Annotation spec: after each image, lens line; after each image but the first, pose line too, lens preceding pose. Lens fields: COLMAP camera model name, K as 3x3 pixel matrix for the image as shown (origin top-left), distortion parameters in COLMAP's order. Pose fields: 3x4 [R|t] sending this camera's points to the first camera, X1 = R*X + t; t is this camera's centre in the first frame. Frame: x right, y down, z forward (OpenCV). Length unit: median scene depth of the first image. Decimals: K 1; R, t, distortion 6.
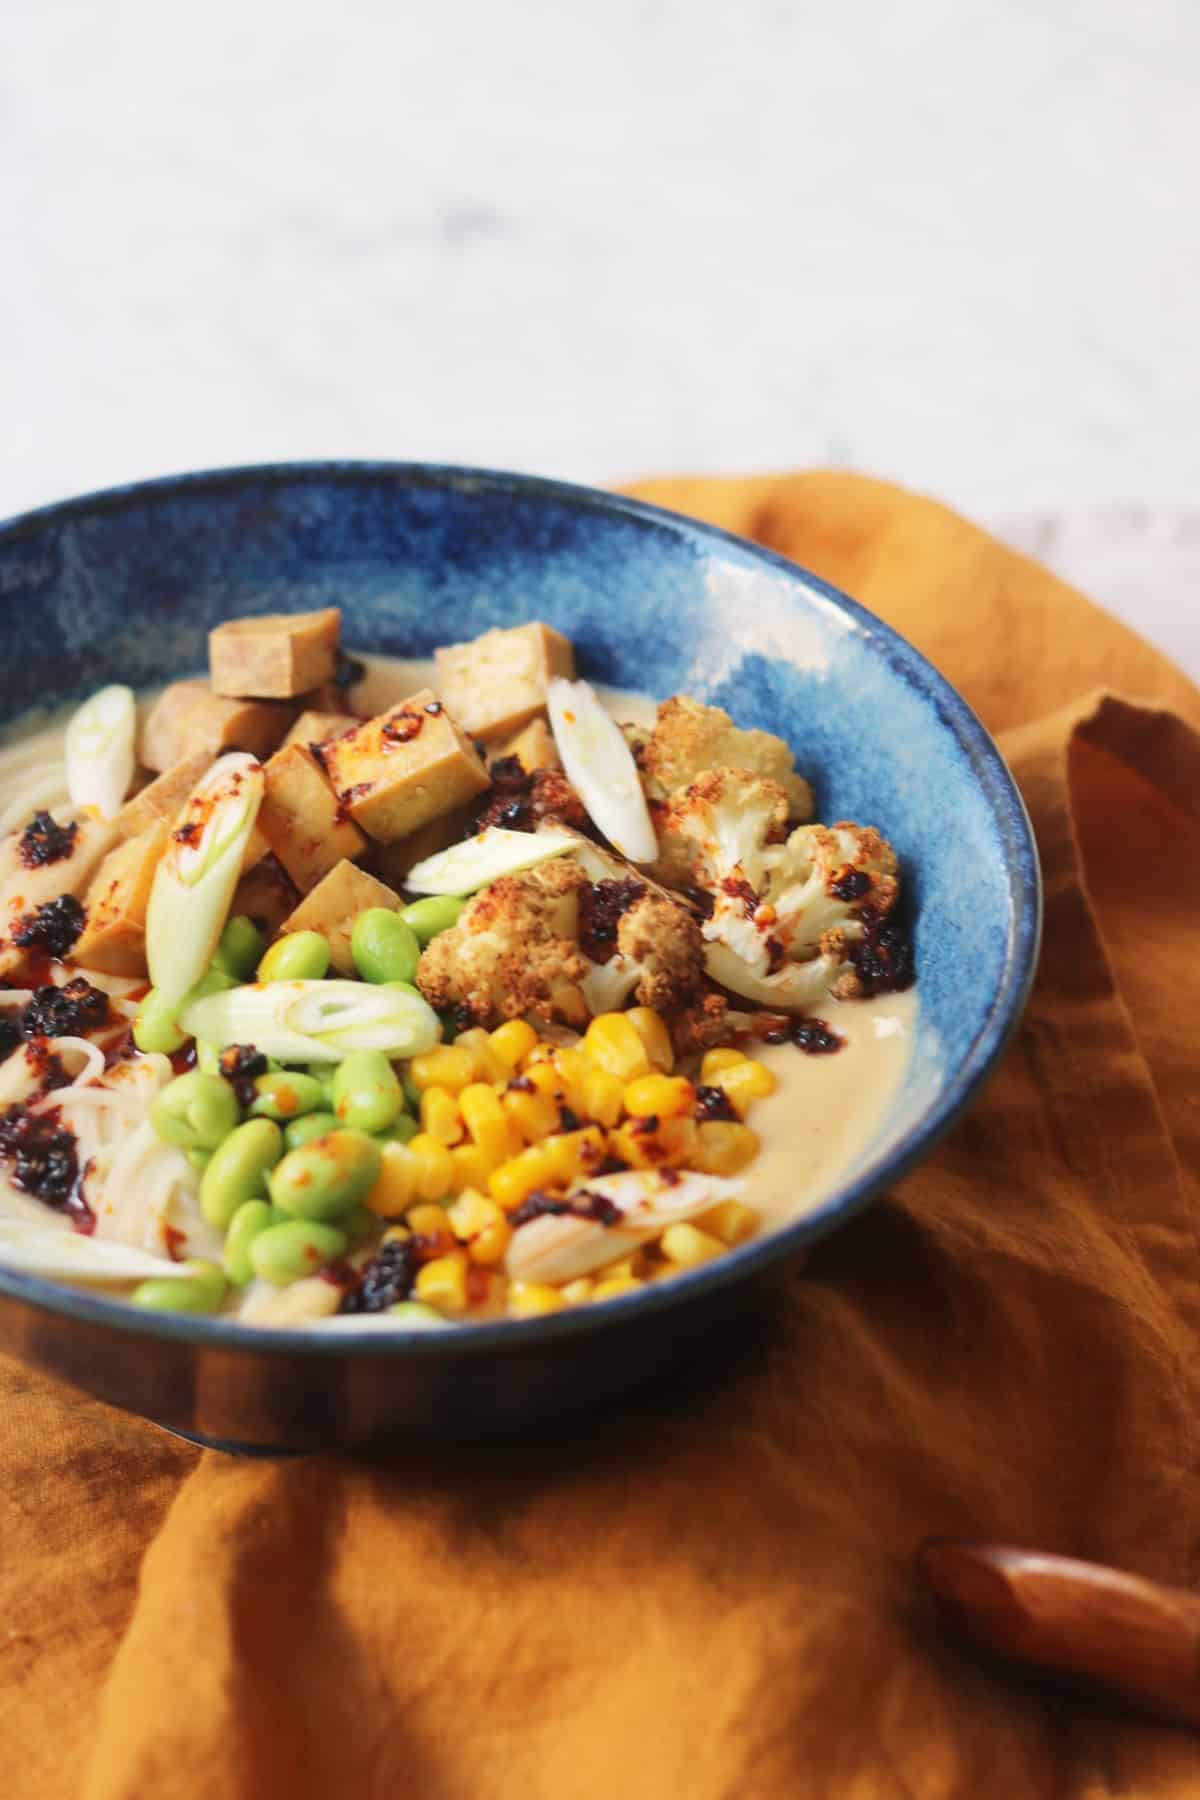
lens RADIAL K [[4483.4, 0, 568.3], [0, 4483.4, 890.7], [0, 0, 1]] dist [-0.013411, -1.037738]
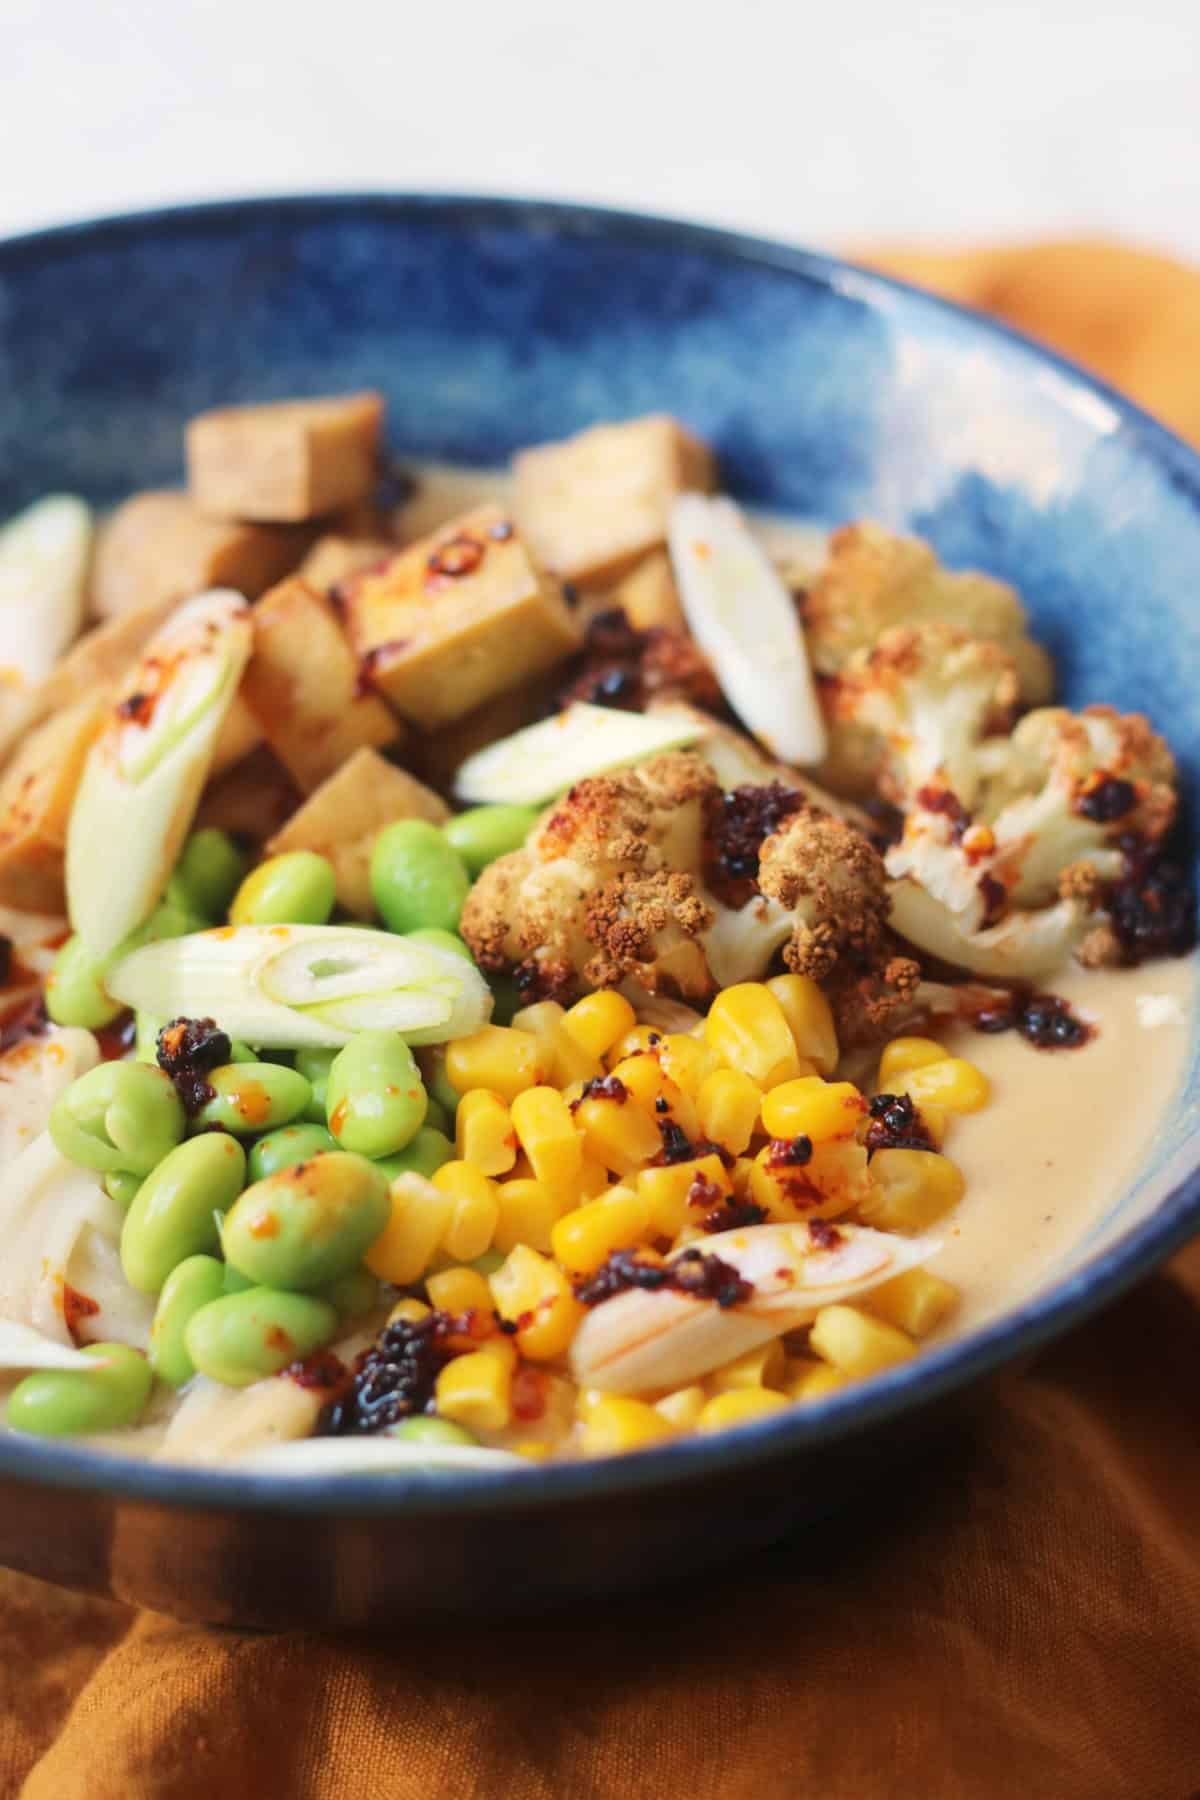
lens RADIAL K [[4692.5, 0, 600.9], [0, 4692.5, 802.3], [0, 0, 1]] dist [-0.063799, 0.604544]
pose [[0.998963, 0.017771, -0.041910, 0.016560], [-0.018001, 0.999825, -0.005117, 0.004264], [0.041812, 0.005866, 0.999108, 0.292868]]
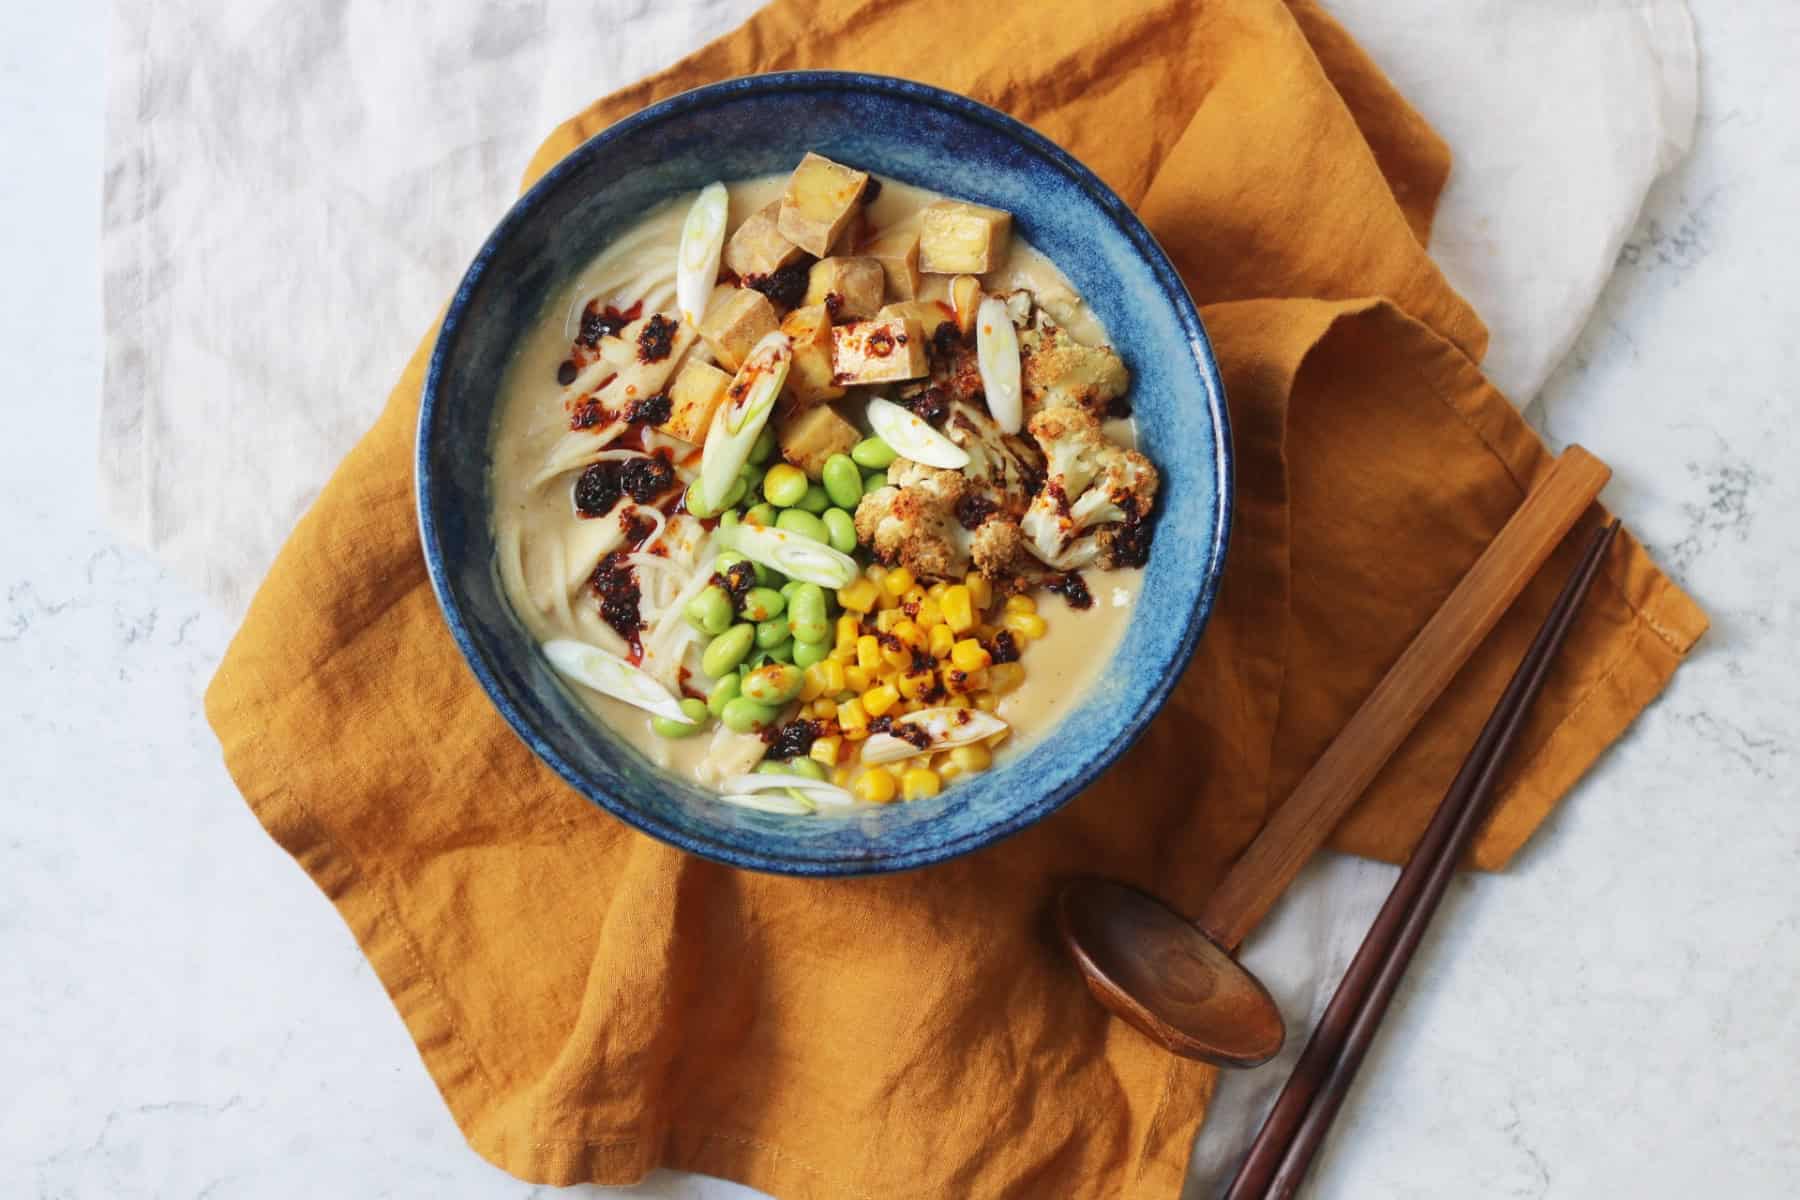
lens RADIAL K [[4692.5, 0, 900.0], [0, 4692.5, 600.0], [0, 0, 1]] dist [-0.063799, 0.604544]
pose [[0.976622, 0.211444, 0.038734, -0.079003], [-0.184178, 0.730147, 0.658000, -1.121691], [0.110849, -0.649752, 0.752021, -0.344957]]
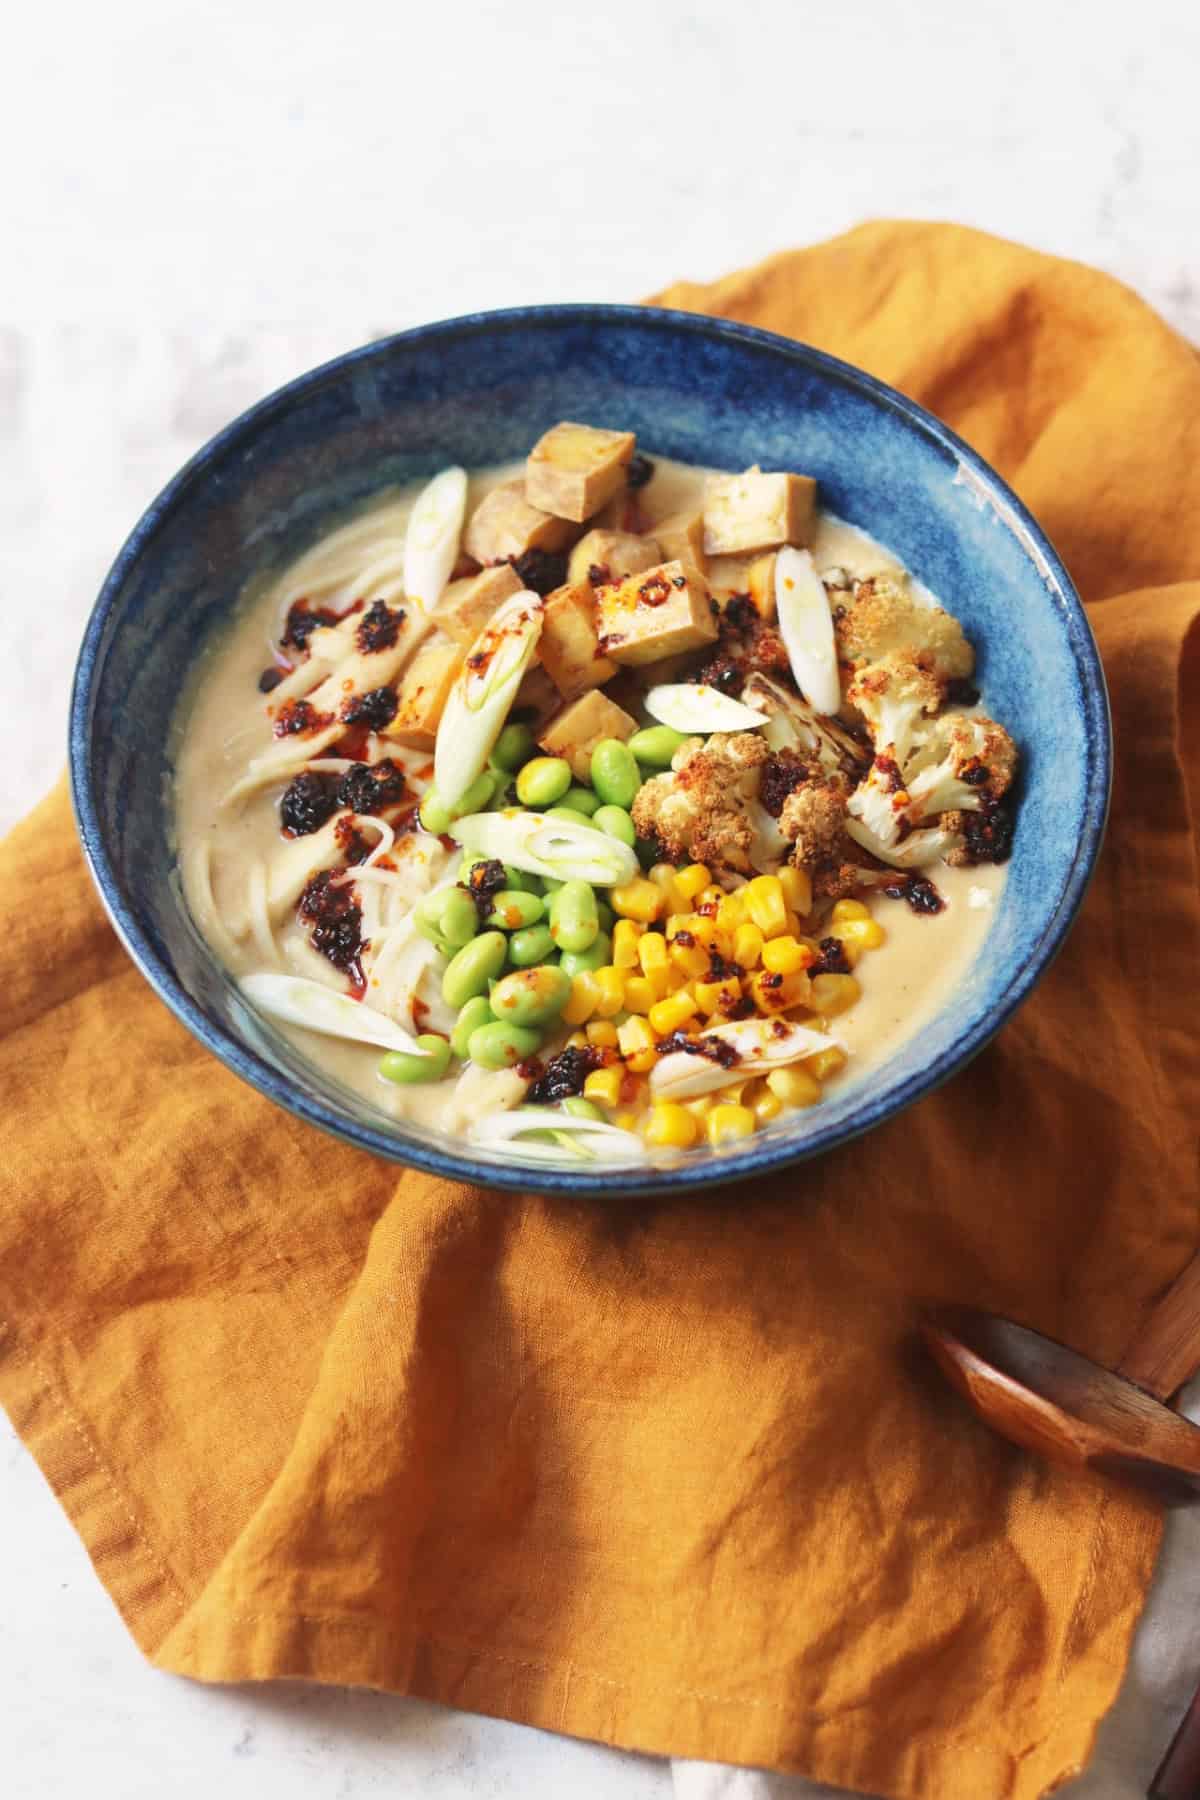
lens RADIAL K [[4483.4, 0, 568.3], [0, 4483.4, 890.7], [0, 0, 1]] dist [-0.013411, -1.037738]
pose [[0.982697, 0.152421, -0.105239, 0.090809], [-0.106047, 0.928829, 0.355007, -0.426533], [0.151860, -0.337704, 0.928921, -0.241660]]
